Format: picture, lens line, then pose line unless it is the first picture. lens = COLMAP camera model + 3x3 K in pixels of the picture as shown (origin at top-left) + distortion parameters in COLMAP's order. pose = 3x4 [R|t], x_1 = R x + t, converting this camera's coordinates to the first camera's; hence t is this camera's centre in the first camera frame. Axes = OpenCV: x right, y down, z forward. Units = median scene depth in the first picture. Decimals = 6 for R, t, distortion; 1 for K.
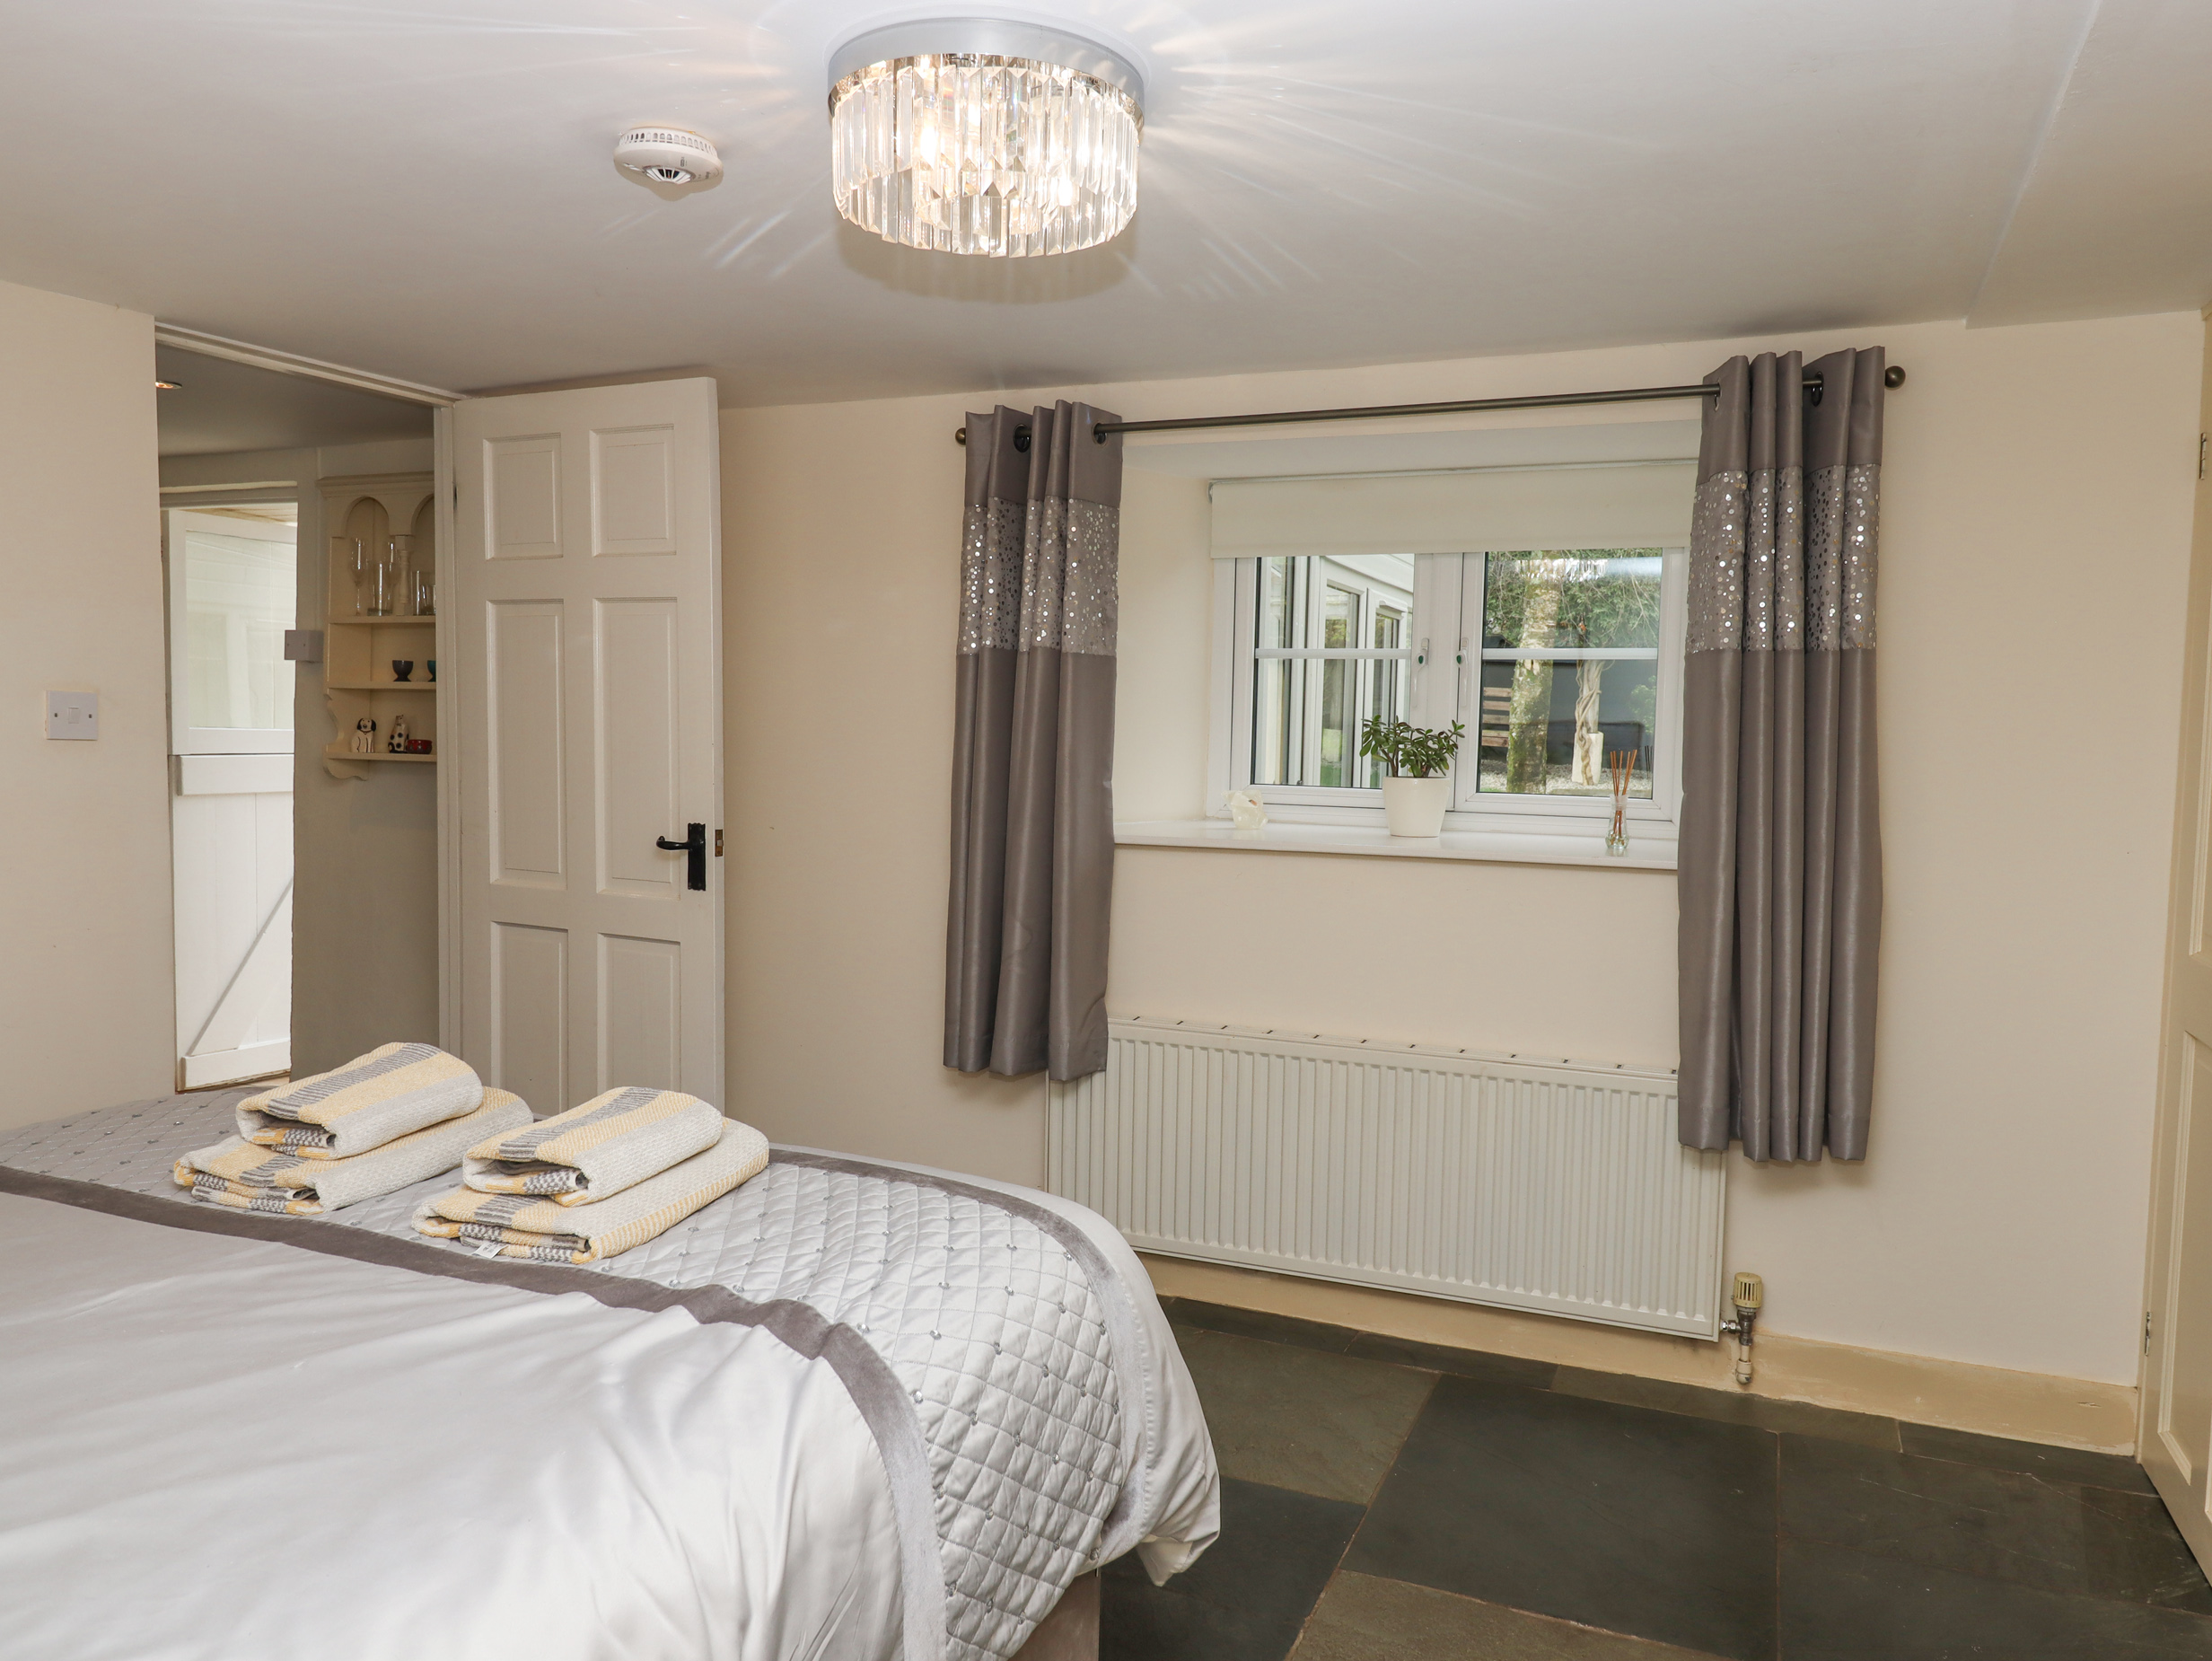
lens RADIAL K [[1493.1, 0, 1106.0], [0, 1493.1, 830.5], [0, 0, 1]] dist [0.005001, -0.000227]
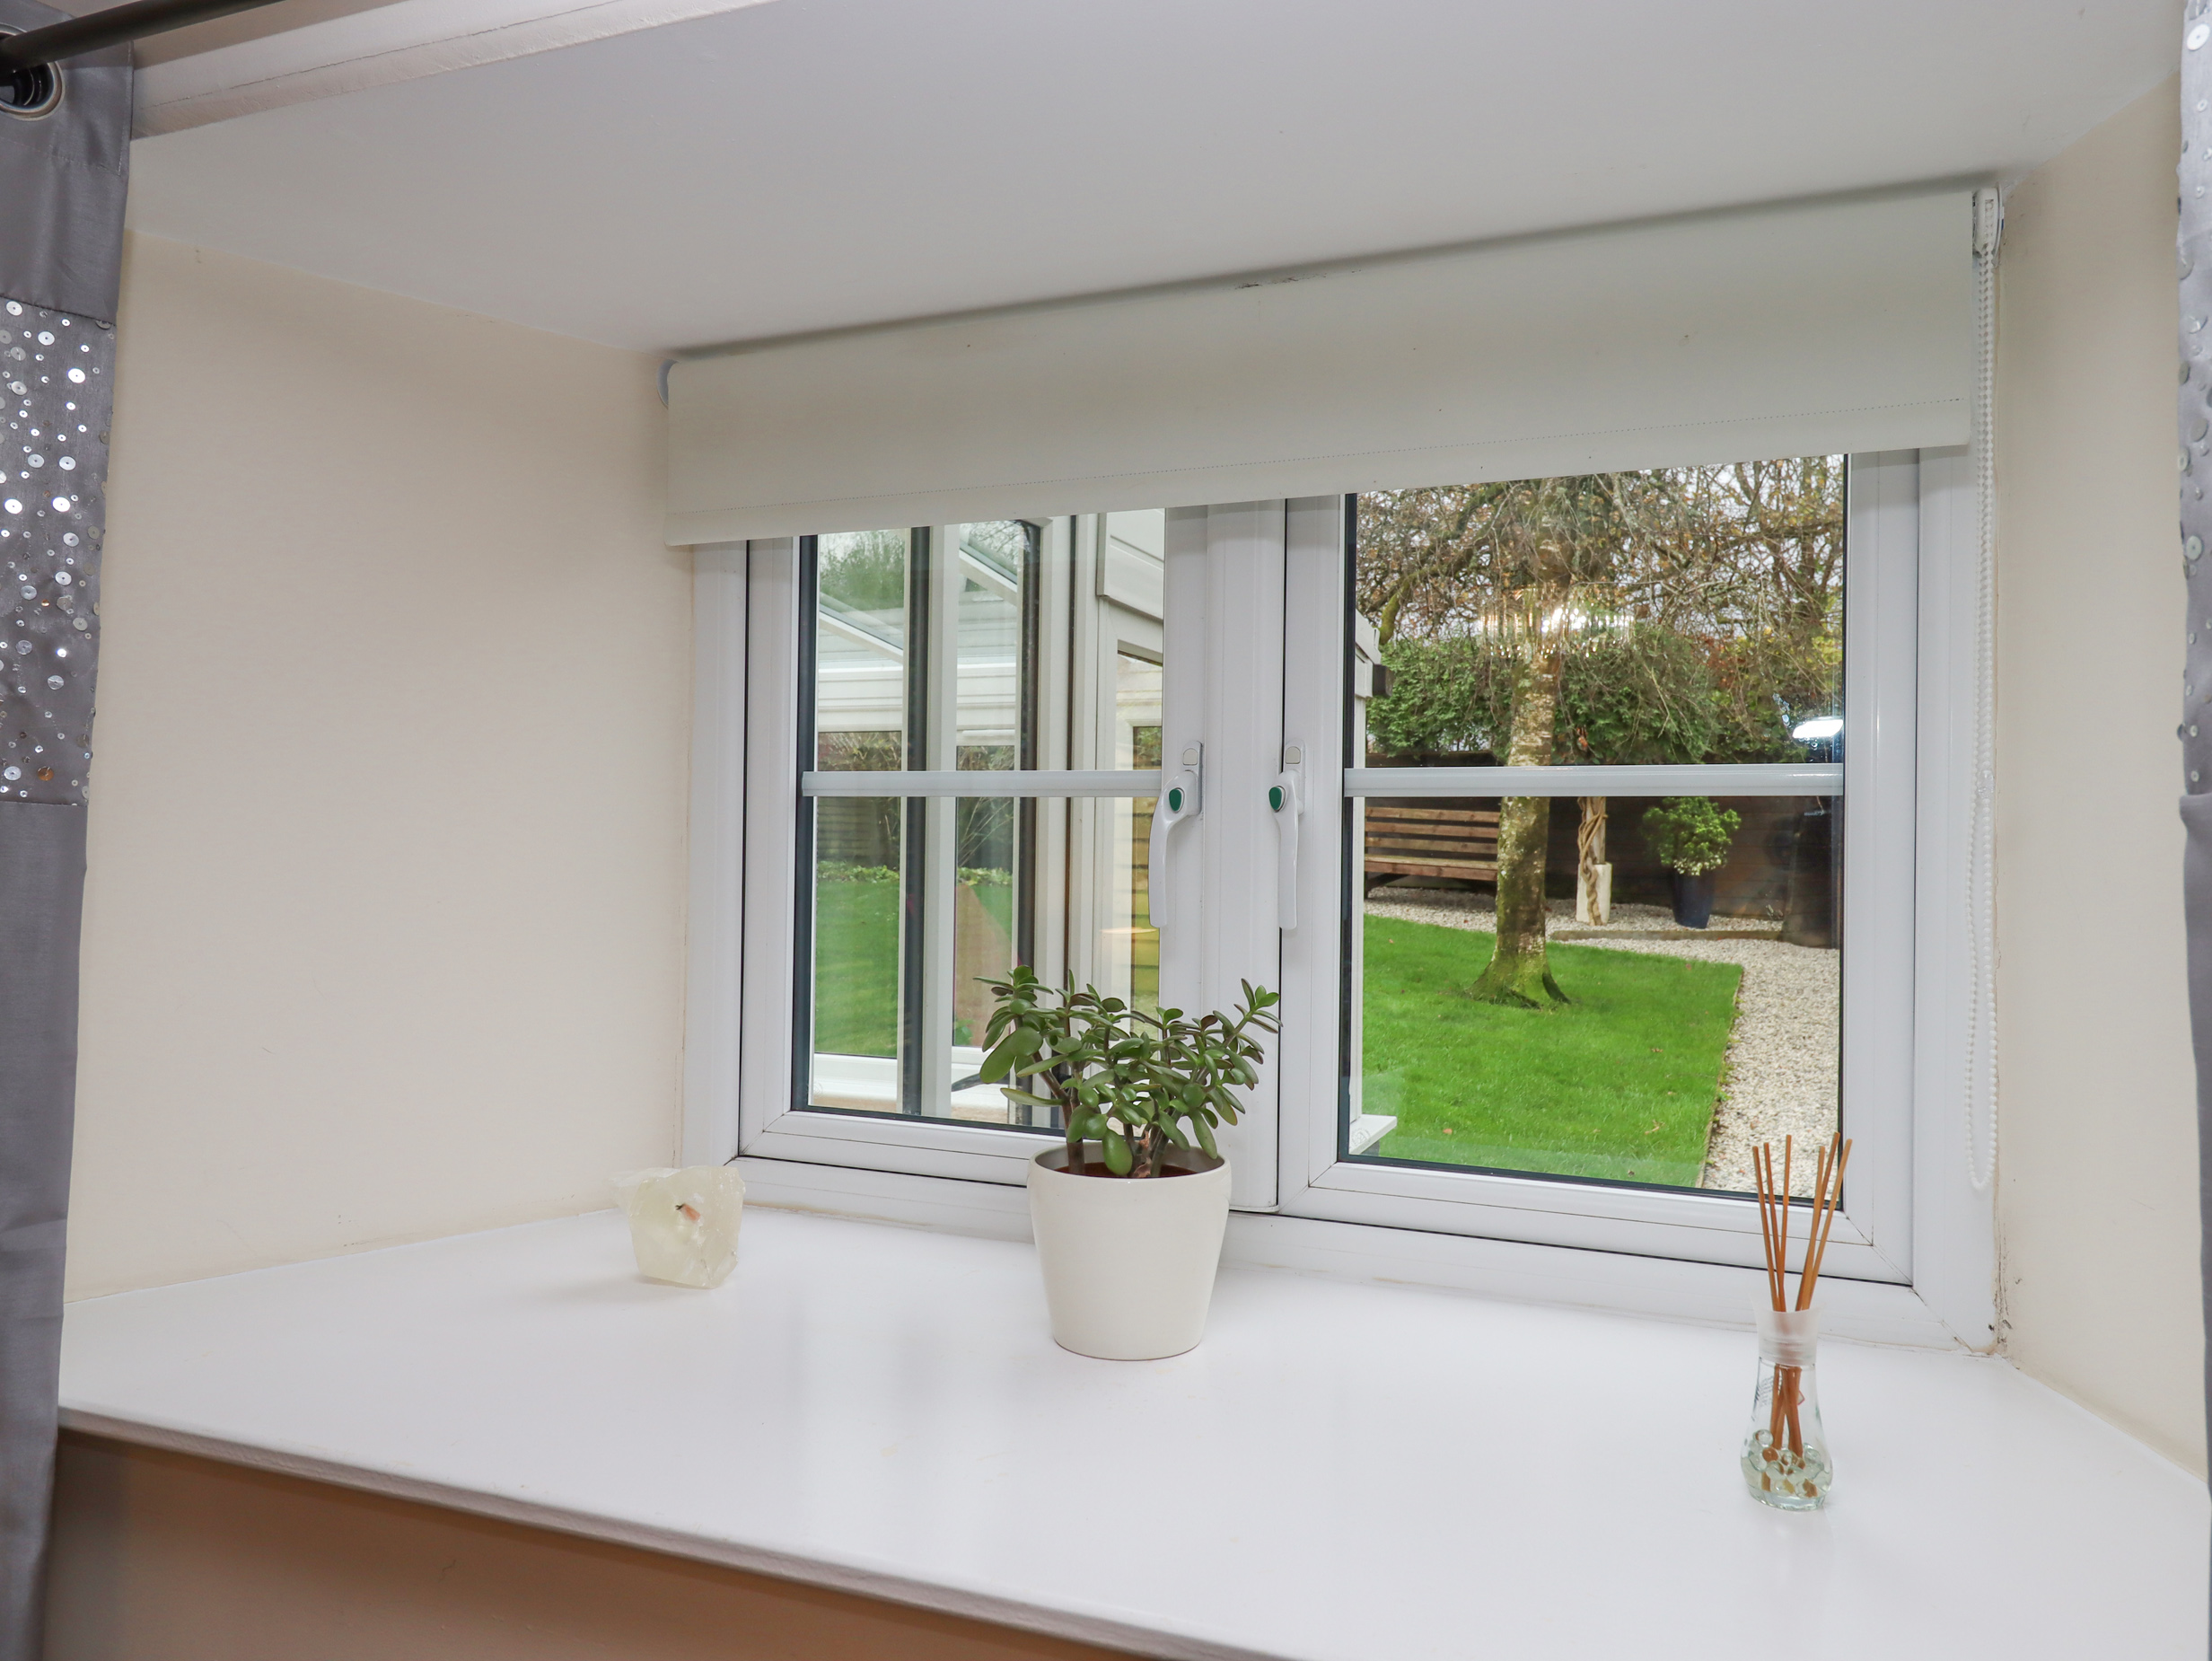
lens RADIAL K [[1493.1, 0, 1106.0], [0, 1493.1, 830.5], [0, 0, 1]] dist [0.005001, -0.000227]
pose [[0.999993, -0.003451, -0.001081, 0.057430], [0.003355, 0.996862, -0.079086, -0.023061], [0.001351, 0.079082, 0.996867, 0.188227]]
